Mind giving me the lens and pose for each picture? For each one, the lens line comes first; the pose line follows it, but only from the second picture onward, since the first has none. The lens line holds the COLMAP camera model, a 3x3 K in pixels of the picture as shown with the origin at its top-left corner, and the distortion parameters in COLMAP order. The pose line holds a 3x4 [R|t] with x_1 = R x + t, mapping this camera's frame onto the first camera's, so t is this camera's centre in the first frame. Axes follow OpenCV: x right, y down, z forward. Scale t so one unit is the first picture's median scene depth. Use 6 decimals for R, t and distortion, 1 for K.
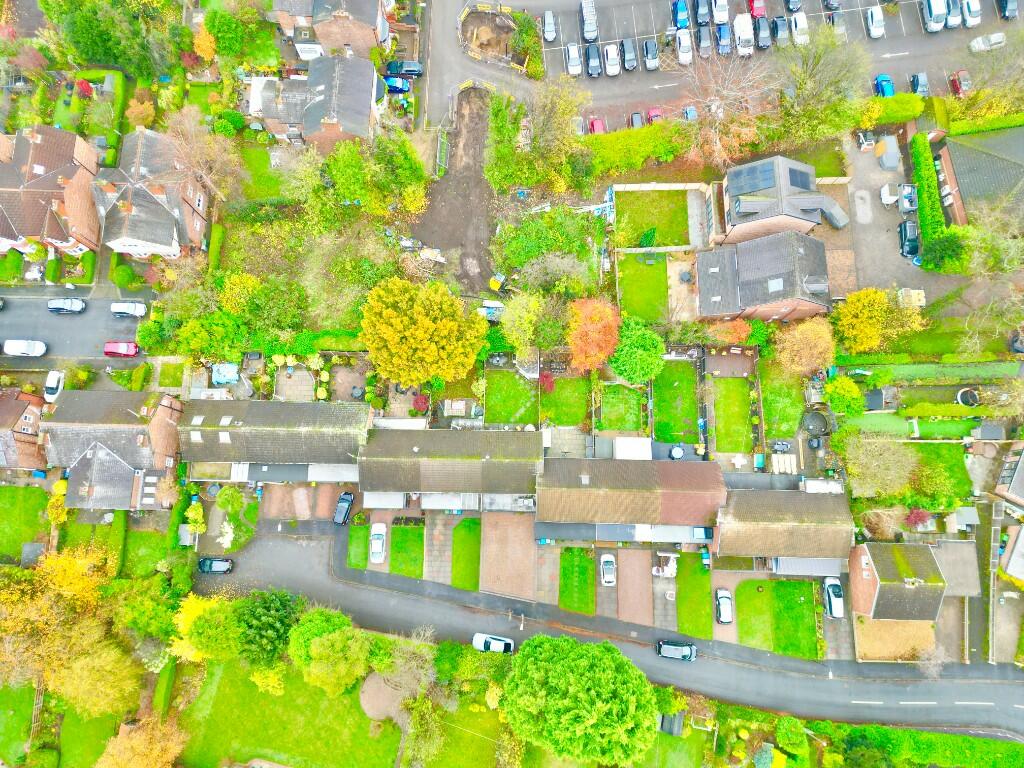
lens RADIAL K [[712.7, 0, 512.0], [0, 712.7, 384.0], [0, 0, 1]] dist [0.106883, -0.118555]
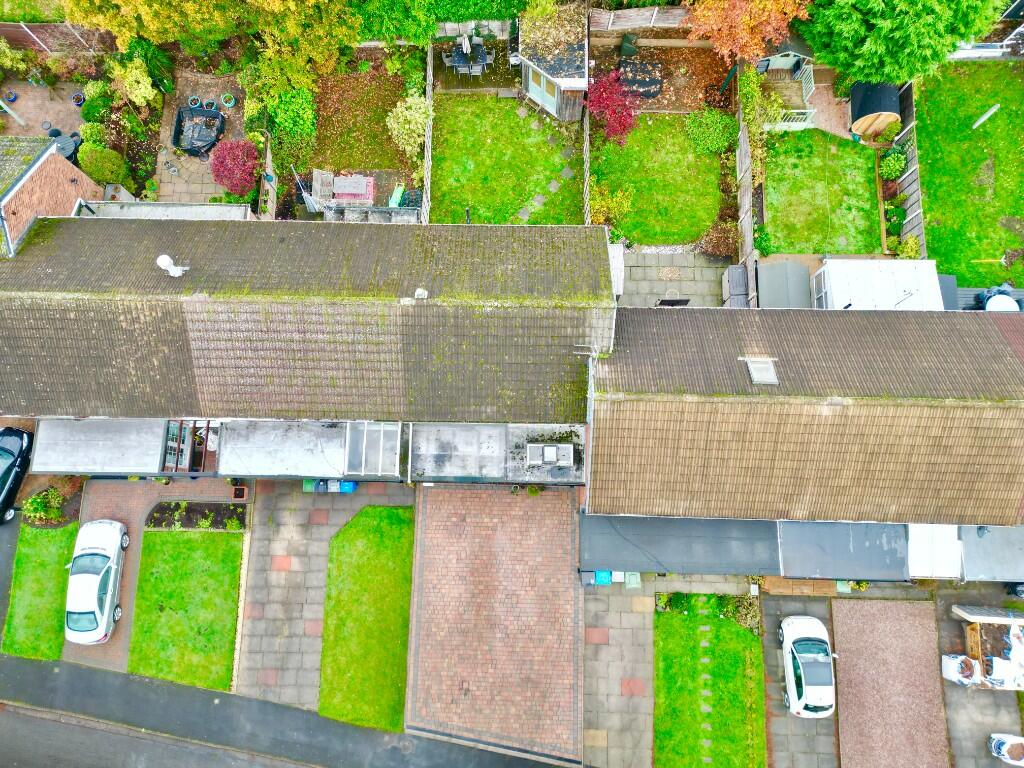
lens RADIAL K [[712.7, 0, 512.0], [0, 712.7, 384.0], [0, 0, 1]] dist [0.106883, -0.118555]
pose [[1.000000, -0.000059, -0.000220, 0.002434], [0.000060, 0.999995, 0.003179, 0.131033], [0.000220, -0.003179, 0.999995, 0.670661]]
